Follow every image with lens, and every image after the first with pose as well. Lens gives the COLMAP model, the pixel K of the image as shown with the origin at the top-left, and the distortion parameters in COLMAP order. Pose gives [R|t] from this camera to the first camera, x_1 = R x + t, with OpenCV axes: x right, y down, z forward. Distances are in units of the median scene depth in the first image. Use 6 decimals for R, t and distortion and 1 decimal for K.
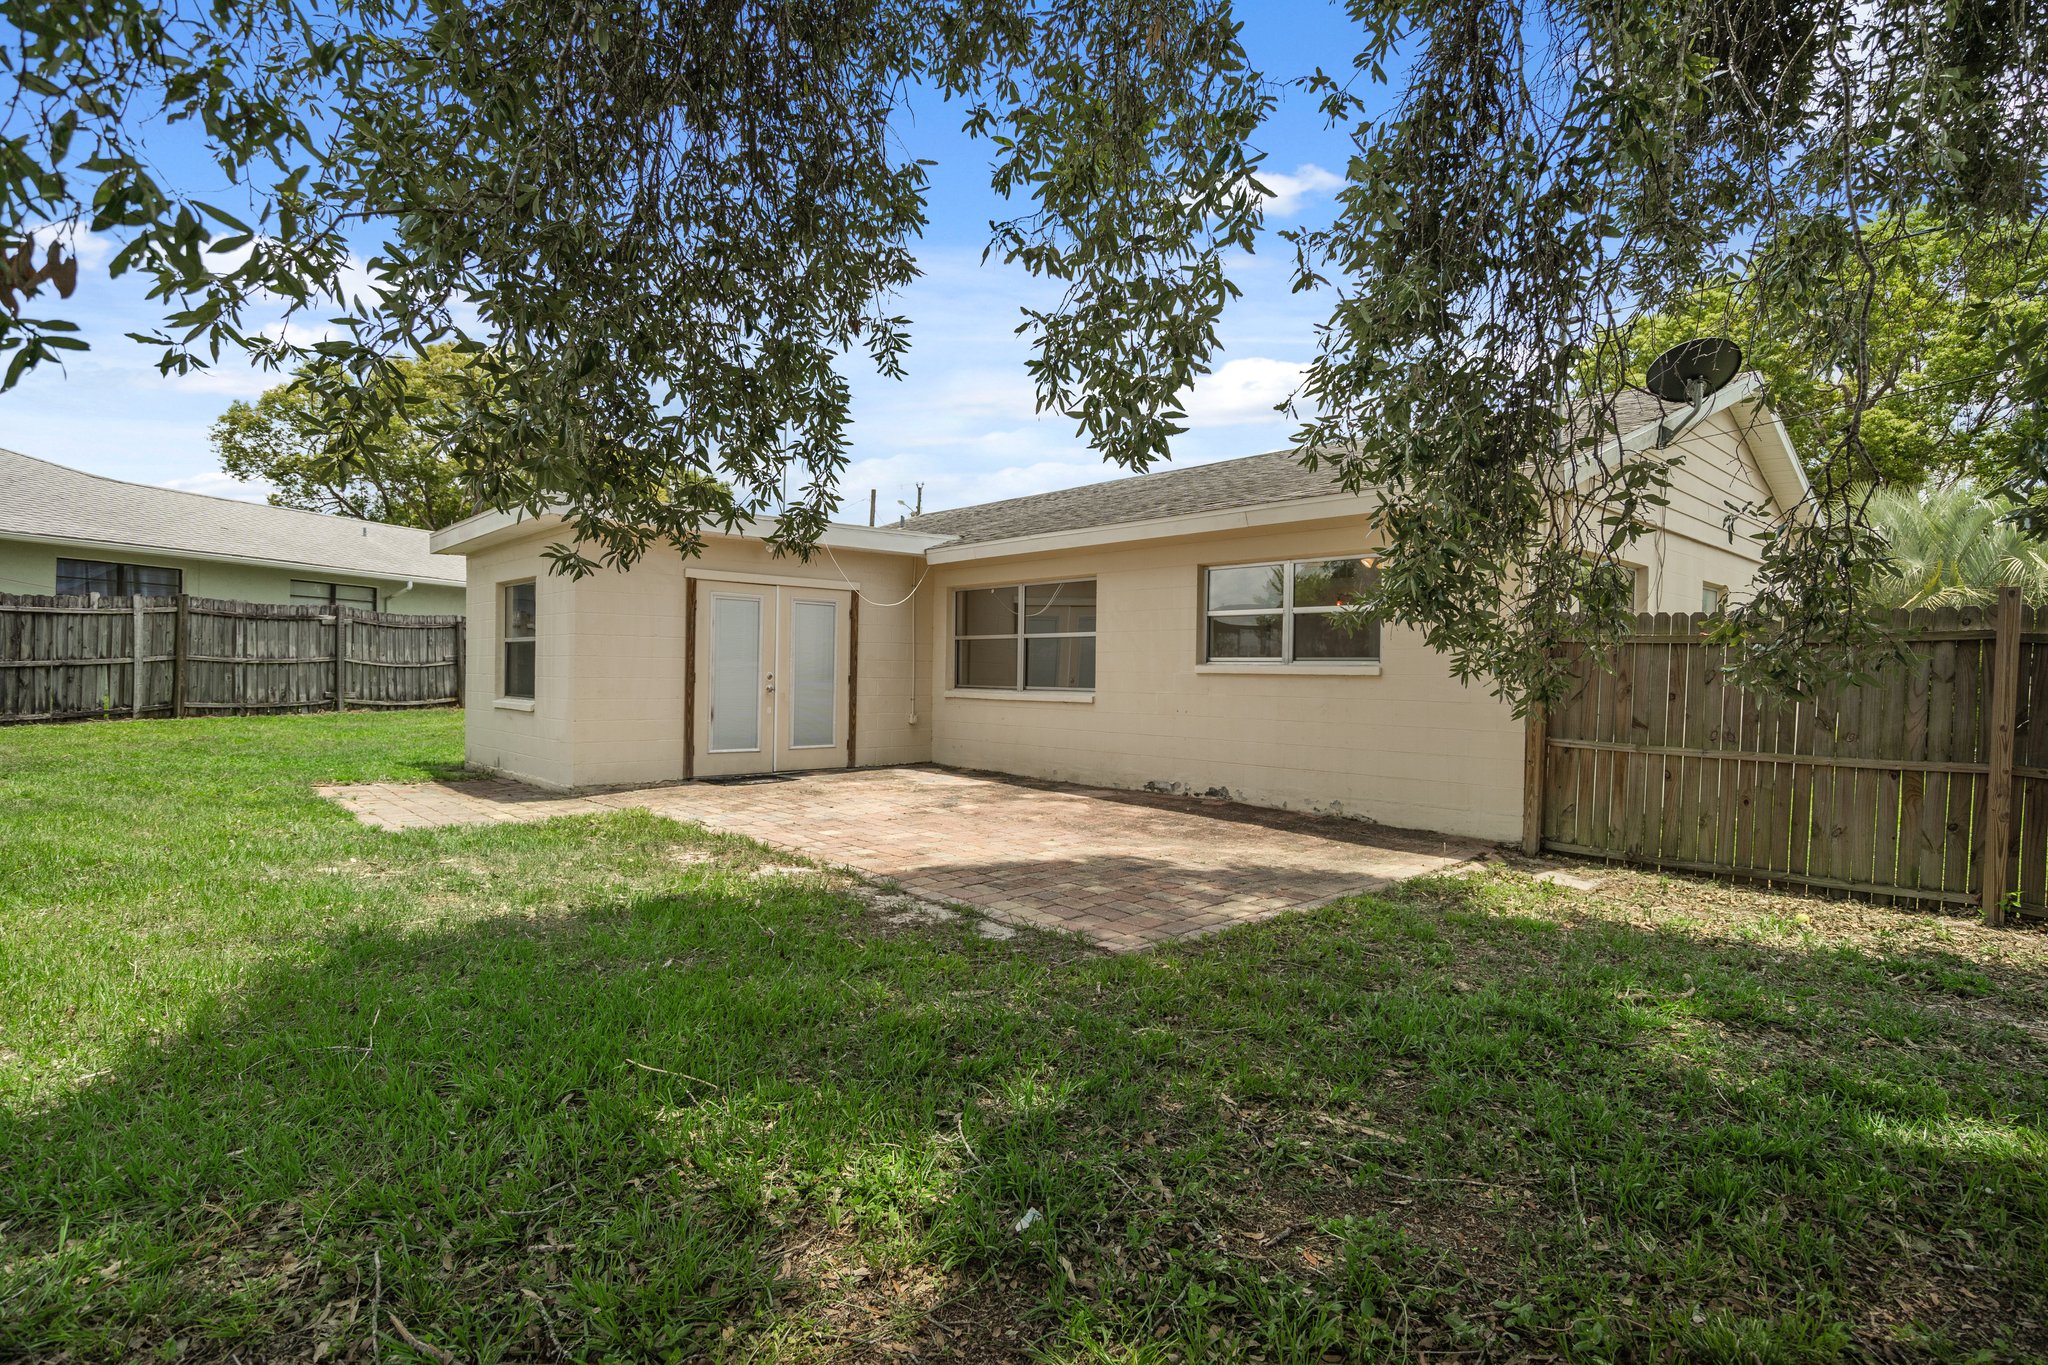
lens RADIAL K [[1072.0, 0, 1010.2], [0, 1072.0, 644.8], [0, 0, 1]] dist [0.002811, 0.000546]
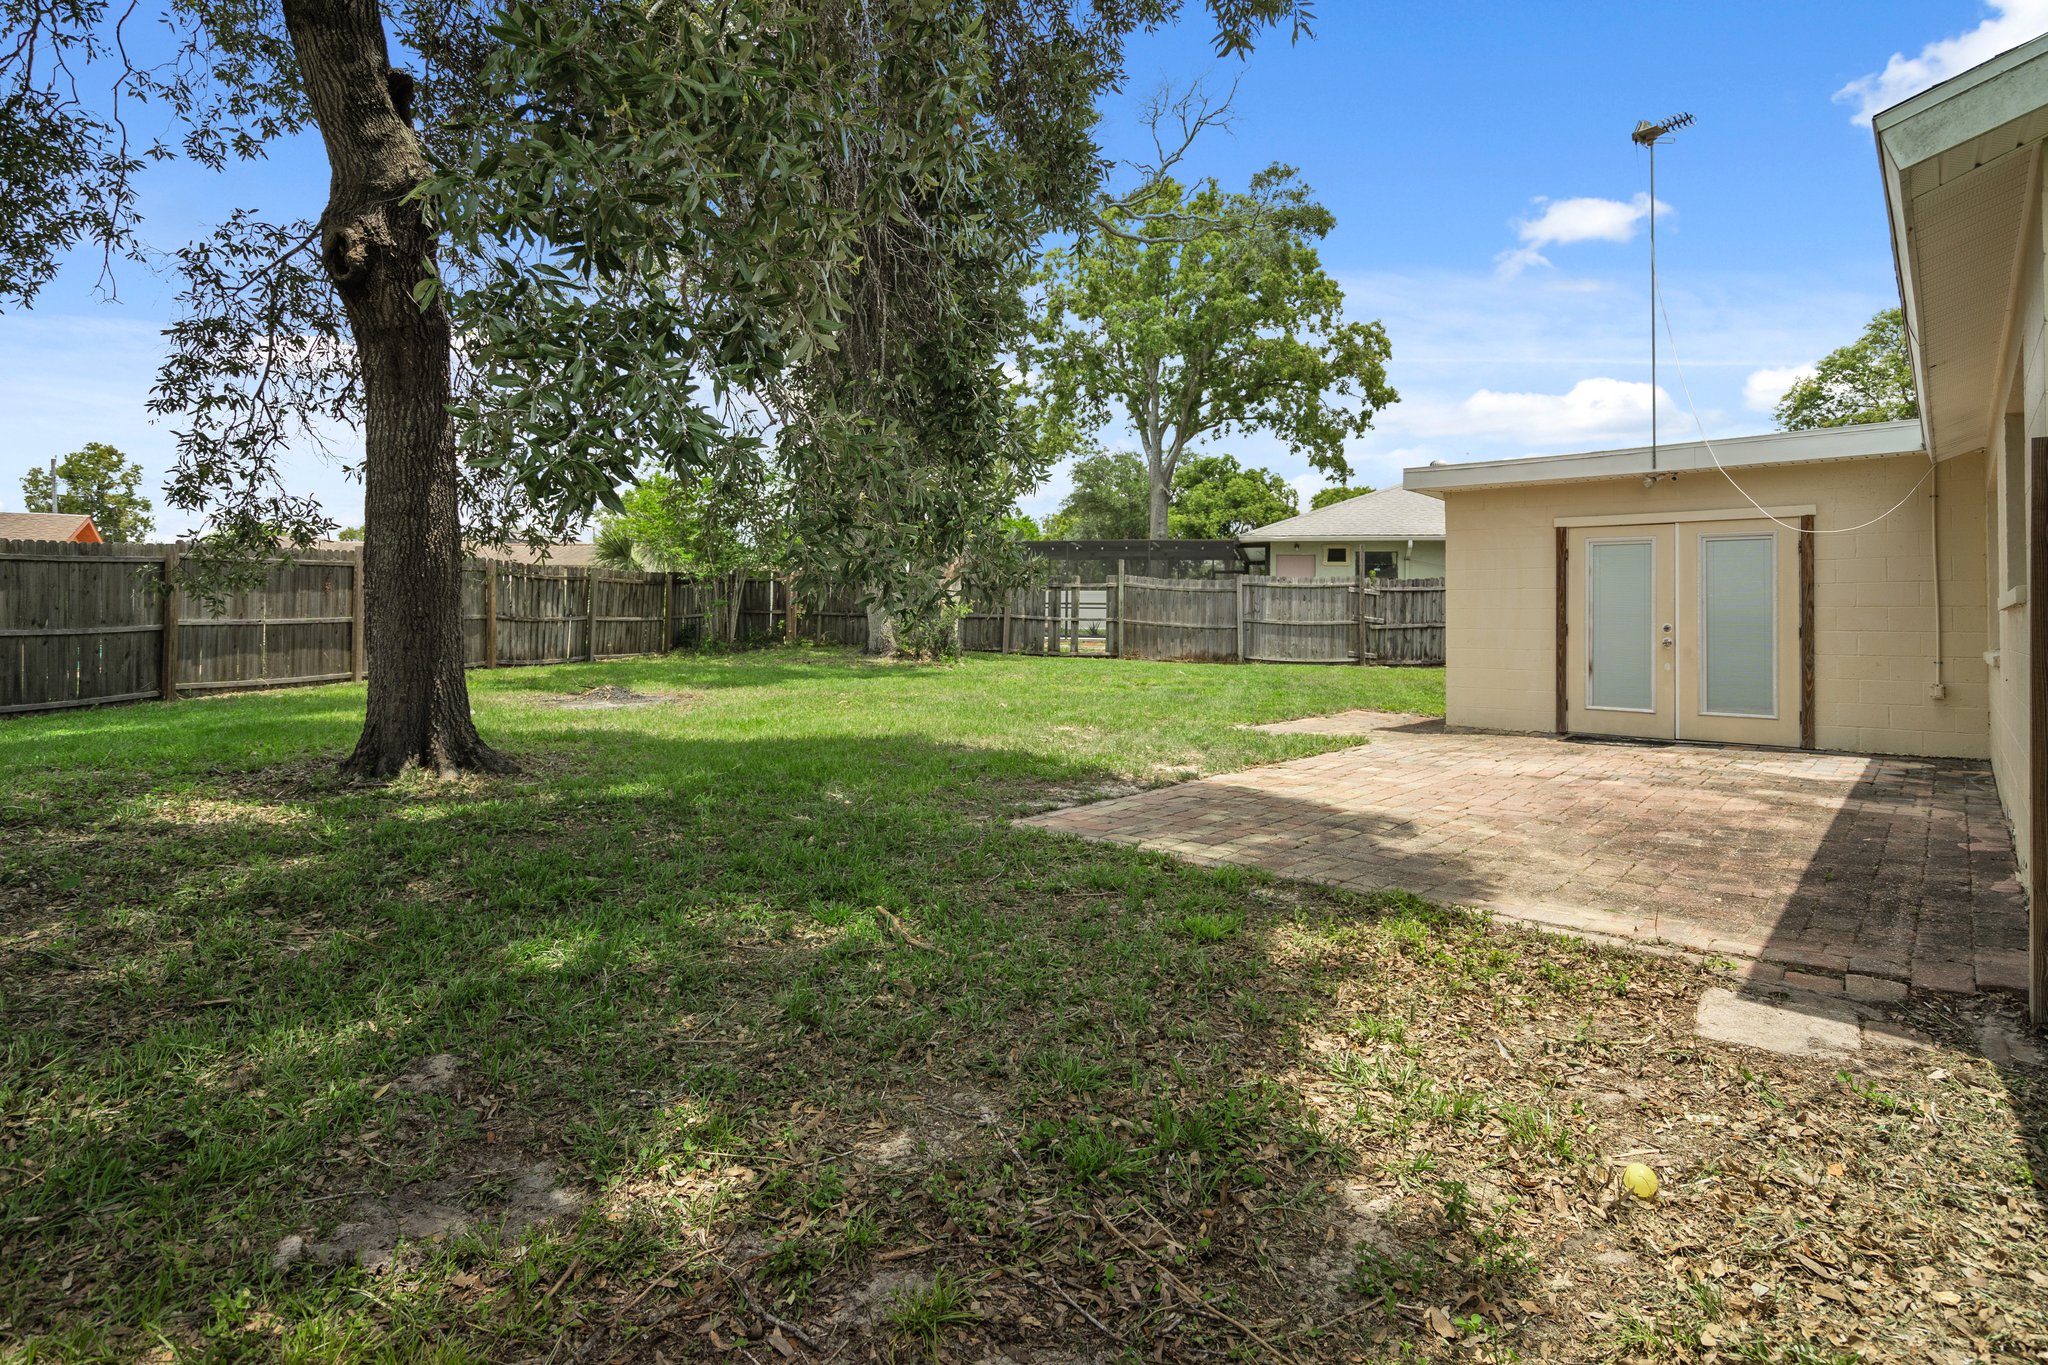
lens RADIAL K [[1067.1, 0, 1035.4], [0, 1067.1, 631.3], [0, 0, 1]] dist [0.001263, 0.001455]
pose [[0.095715, -0.006457, -0.995388, 0.558091], [0.017629, 0.999833, -0.004791, 0.025599], [0.995253, -0.017089, 0.095813, 0.386135]]
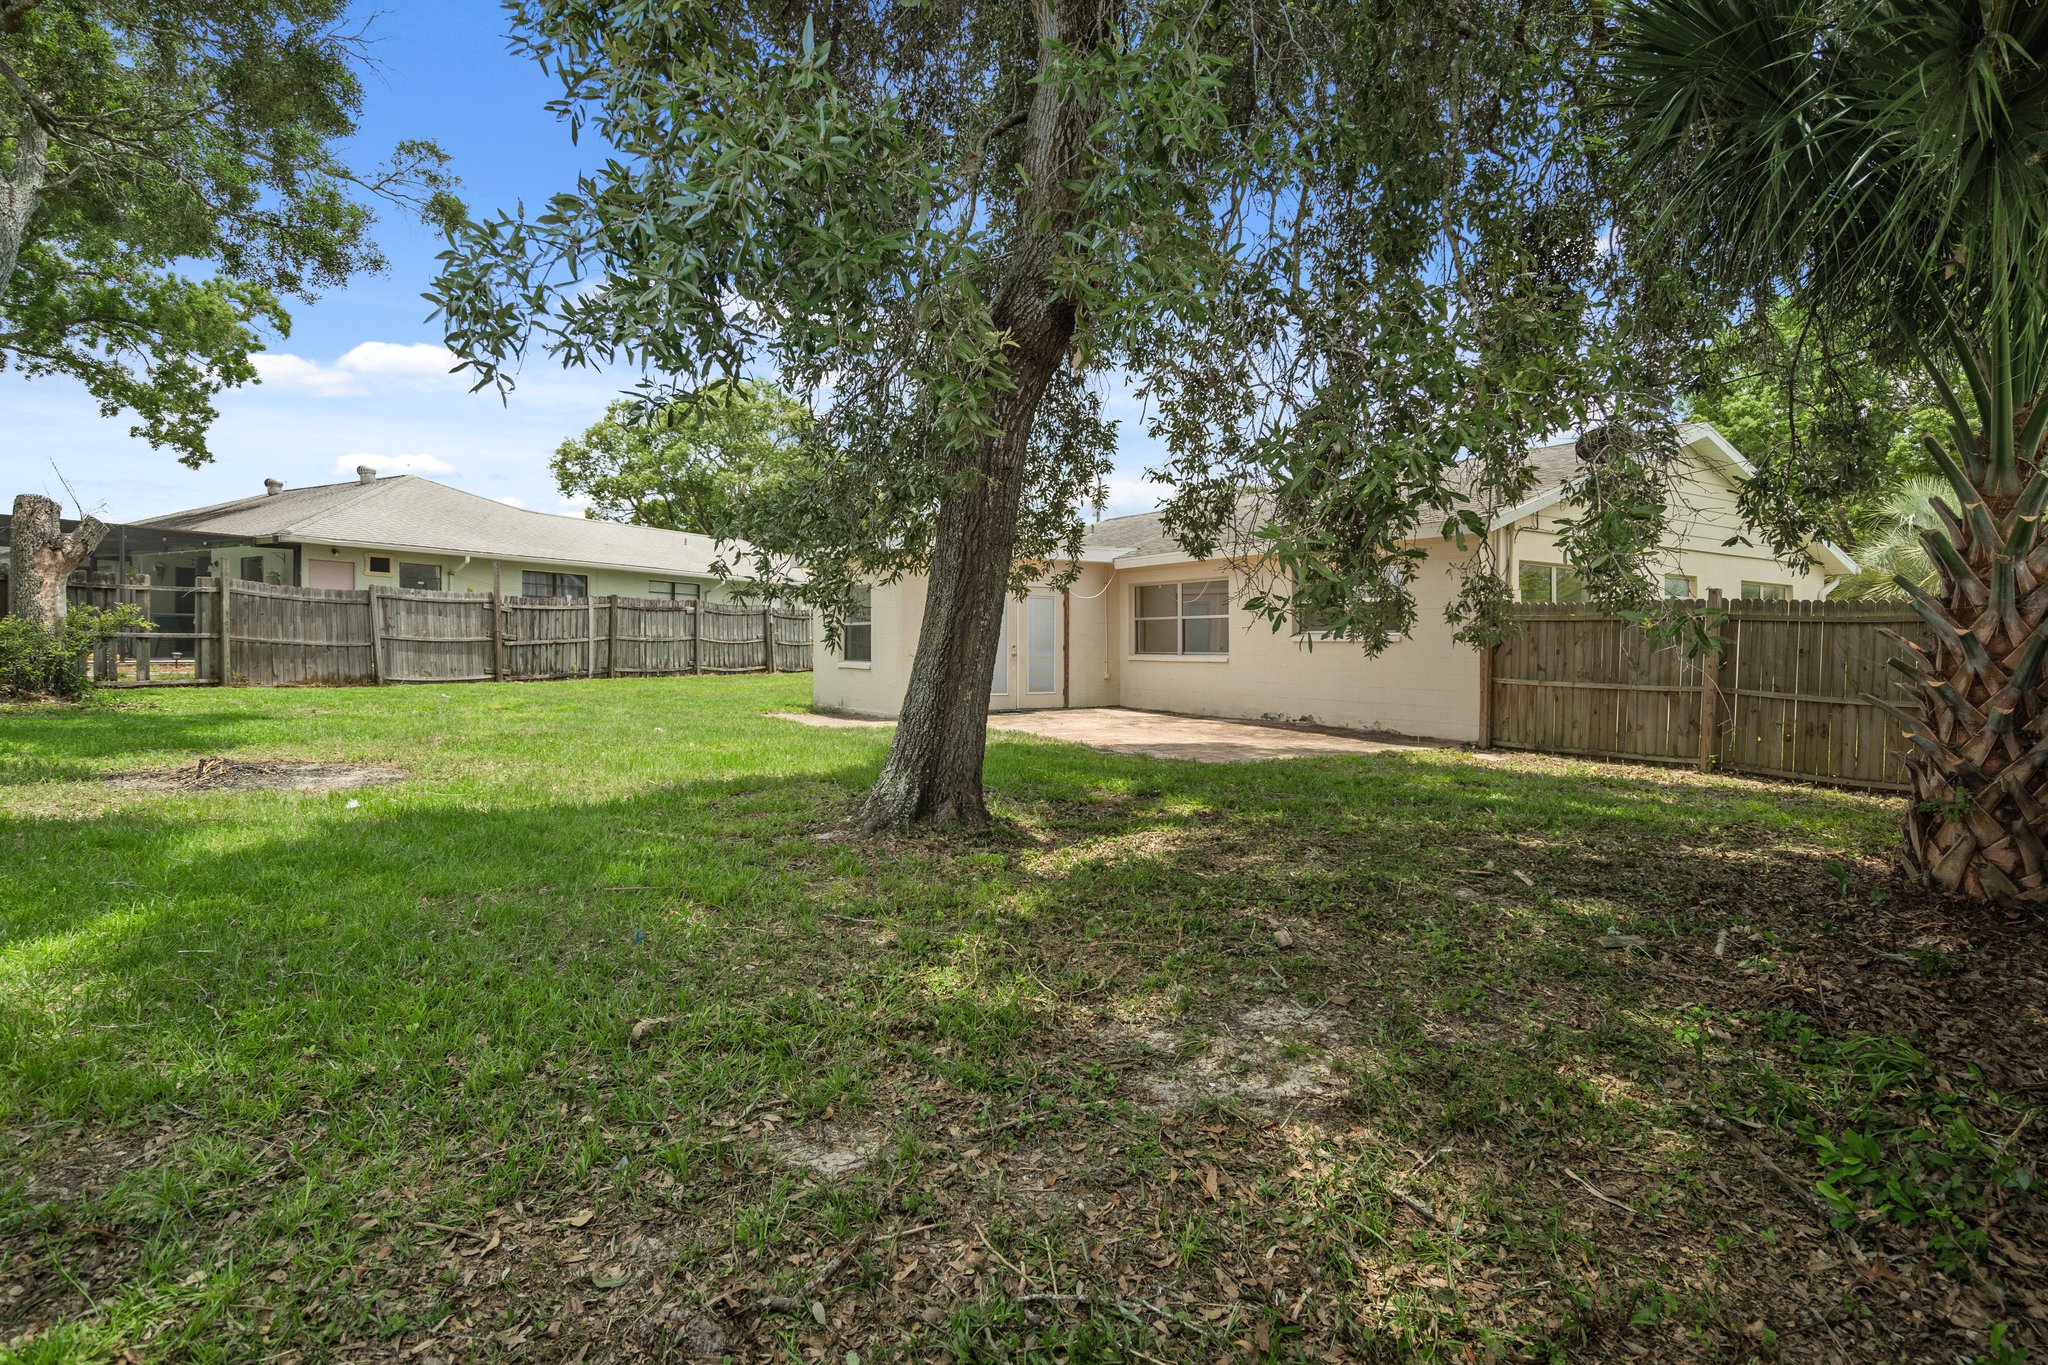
lens RADIAL K [[1072.0, 0, 1010.2], [0, 1072.0, 644.8], [0, 0, 1]] dist [0.002811, 0.000546]
pose [[0.985256, -0.007710, -0.170913, 0.029844], [0.011633, 0.999691, 0.021965, -0.005943], [0.170690, -0.023630, 0.985041, -0.470039]]
